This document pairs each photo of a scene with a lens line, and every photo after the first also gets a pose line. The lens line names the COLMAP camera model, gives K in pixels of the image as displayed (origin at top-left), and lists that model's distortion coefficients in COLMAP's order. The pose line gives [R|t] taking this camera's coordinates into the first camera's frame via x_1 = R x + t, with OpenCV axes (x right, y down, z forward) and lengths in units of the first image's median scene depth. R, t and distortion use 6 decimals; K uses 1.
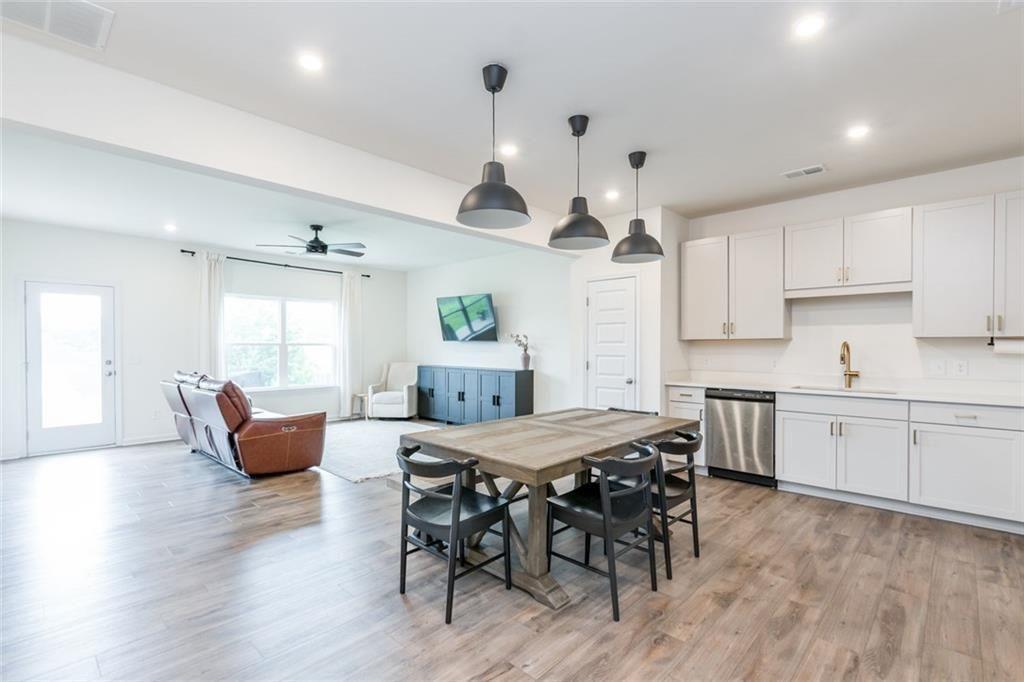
lens RADIAL K [[475.4, 0, 499.1], [0, 475.4, 347.8], [0, 0, 1]] dist [-0.003459, -0.000963]
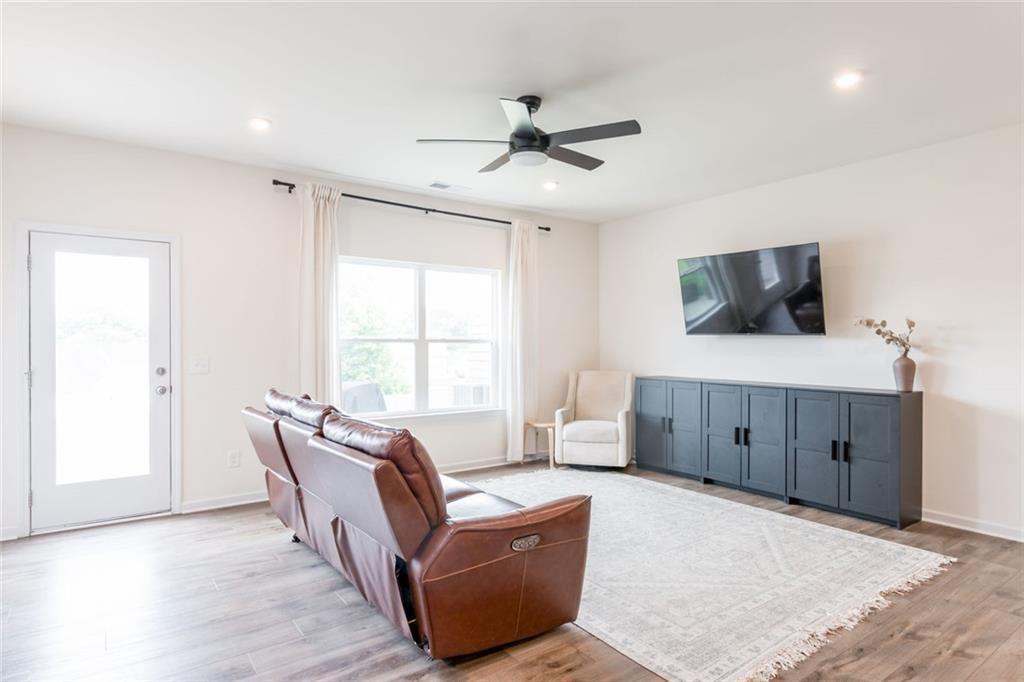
lens RADIAL K [[554.0, 0, 497.9], [0, 554.0, 342.0], [0, 0, 1]] dist [0.001951, -0.001931]
pose [[0.984065, -0.000906, -0.177804, -0.293075], [-0.000383, 0.999974, -0.007214, -0.000443], [0.177806, 0.007167, 0.984039, 0.400625]]
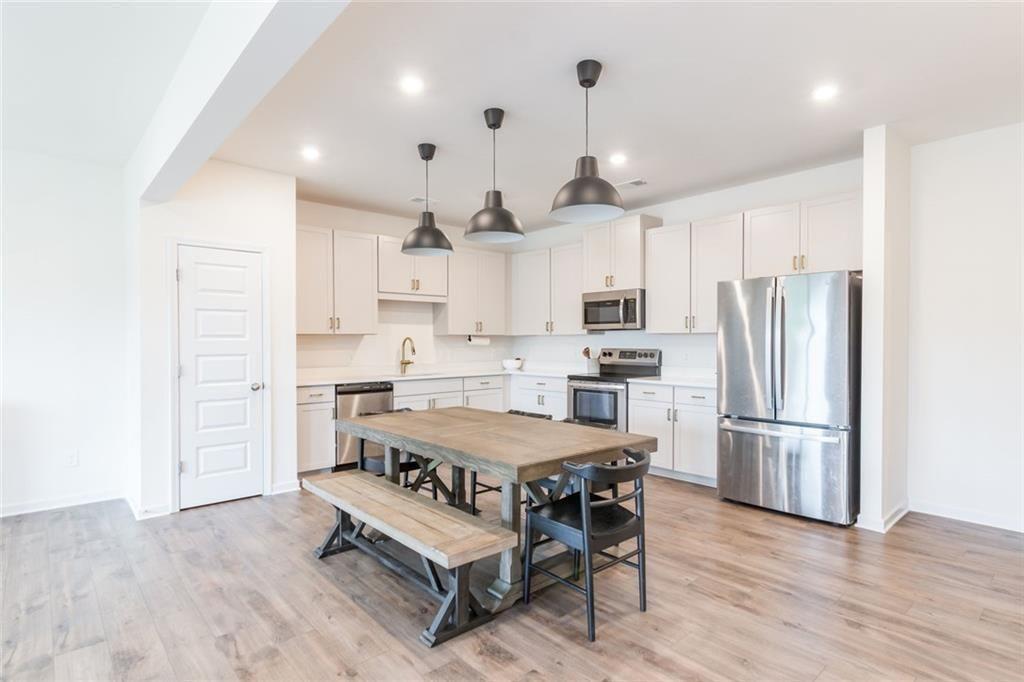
lens RADIAL K [[529.3, 0, 500.6], [0, 529.3, 346.0], [0, 0, 1]] dist [-0.000207, -0.000367]
pose [[0.067616, -0.010626, 0.997655, -0.460325], [0.007062, 0.999923, 0.010171, -0.001769], [-0.997686, 0.006358, 0.067686, 0.447489]]
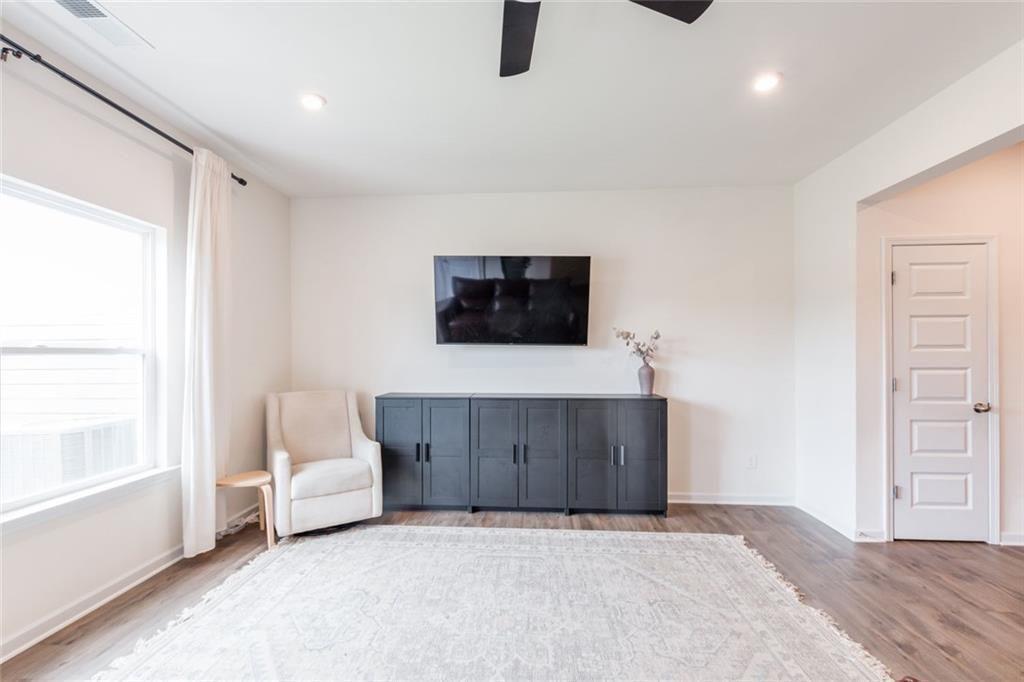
lens RADIAL K [[465.4, 0, 498.2], [0, 465.4, 347.6], [0, 0, 1]] dist [0.004118, -0.000143]
pose [[0.760185, 0.004521, 0.649691, -0.509809], [0.006199, 0.999880, -0.014211, -0.004087], [-0.649677, 0.014830, 0.760066, 0.776904]]
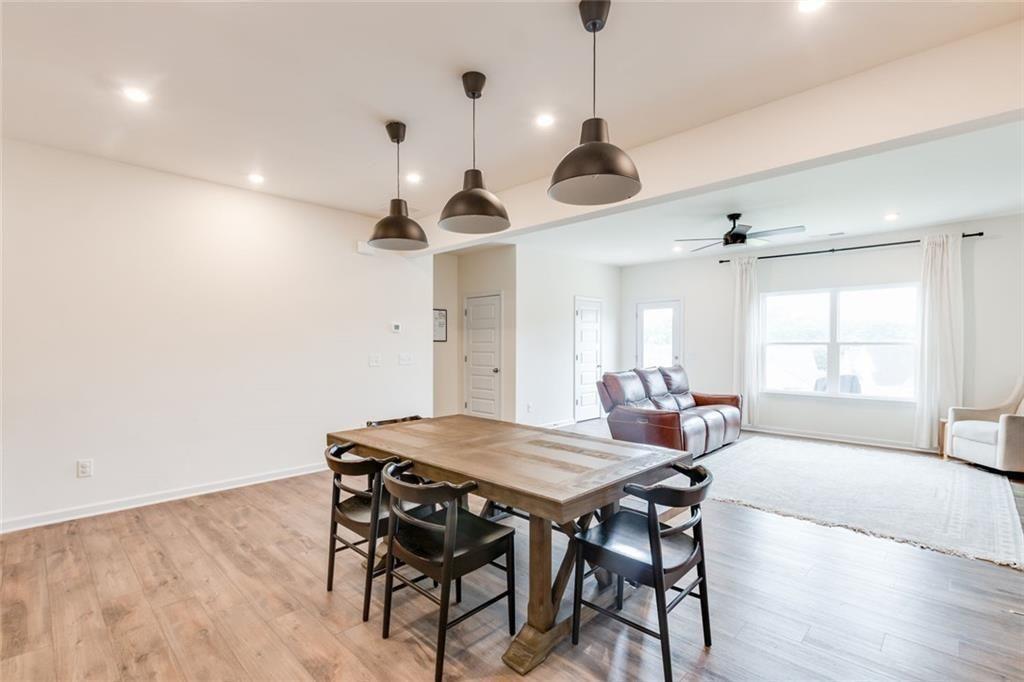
lens RADIAL K [[470.3, 0, 503.8], [0, 470.3, 350.4], [0, 0, 1]] dist [0.003147, 0.000058]
pose [[0.001688, 0.012431, -0.999921, 0.484852], [-0.004796, 0.999911, 0.012422, -0.003472], [0.999987, 0.004774, 0.001748, 0.514731]]
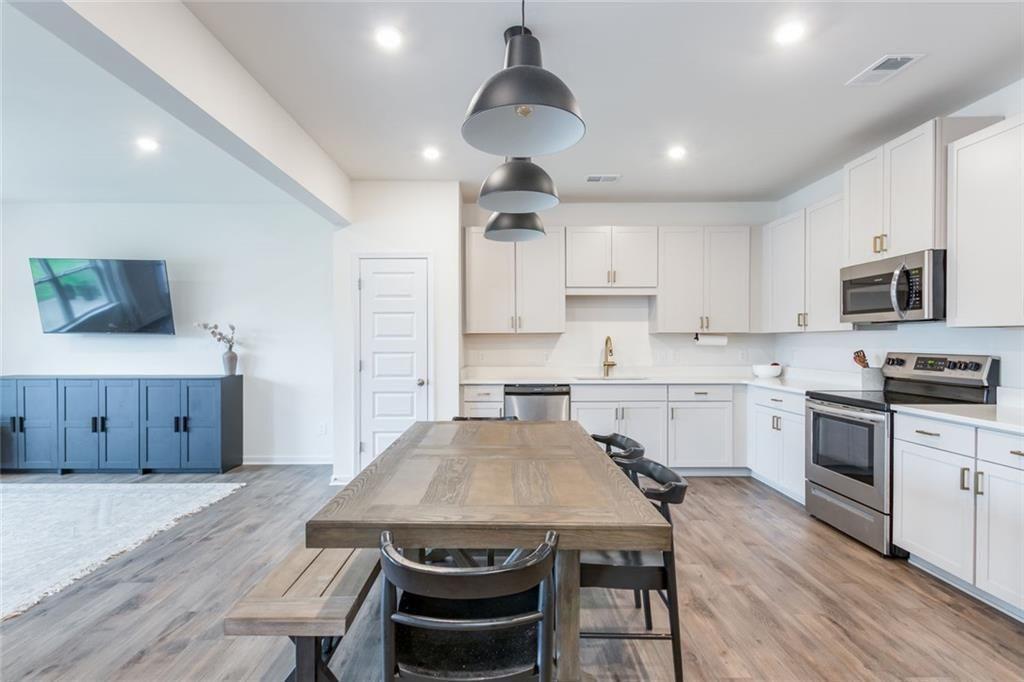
lens RADIAL K [[495.9, 0, 497.7], [0, 495.9, 344.6], [0, 0, 1]] dist [0.010214, -0.001208]
pose [[0.710290, -0.007530, 0.703869, -0.201987], [0.004966, 0.999972, 0.005686, -0.000569], [-0.703892, -0.000543, 0.710307, 0.232440]]
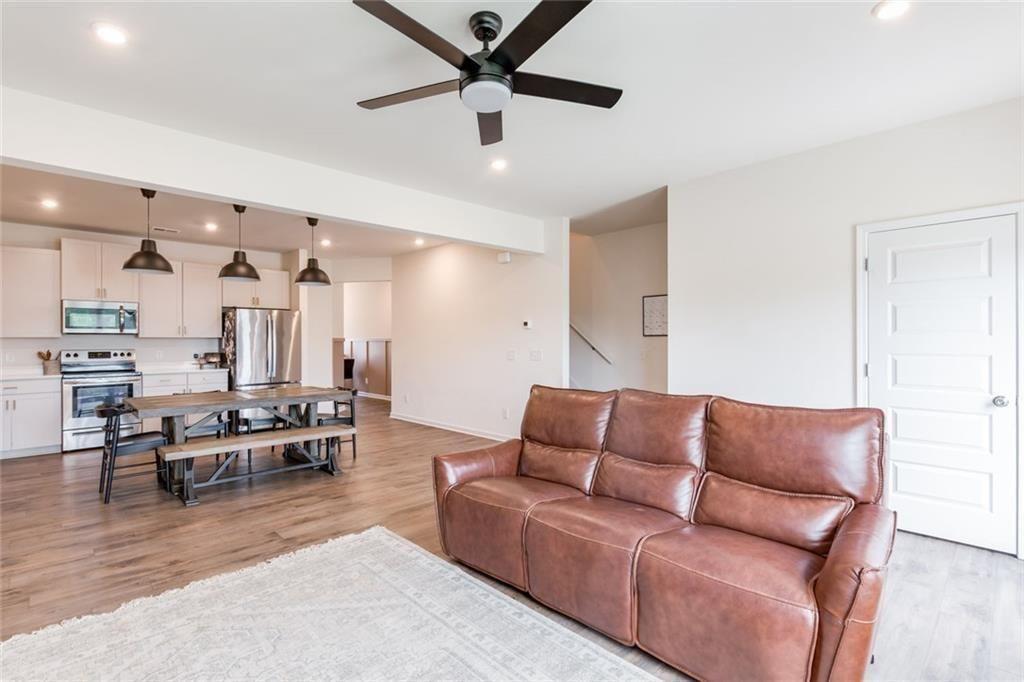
lens RADIAL K [[482.9, 0, 496.1], [0, 482.9, 341.6], [0, 0, 1]] dist [0.001635, -0.000005]
pose [[-0.999380, 0.003491, 0.035043, -0.376635], [0.003742, 0.999968, 0.007109, -0.007145], [-0.035017, 0.007236, -0.999361, 1.275084]]
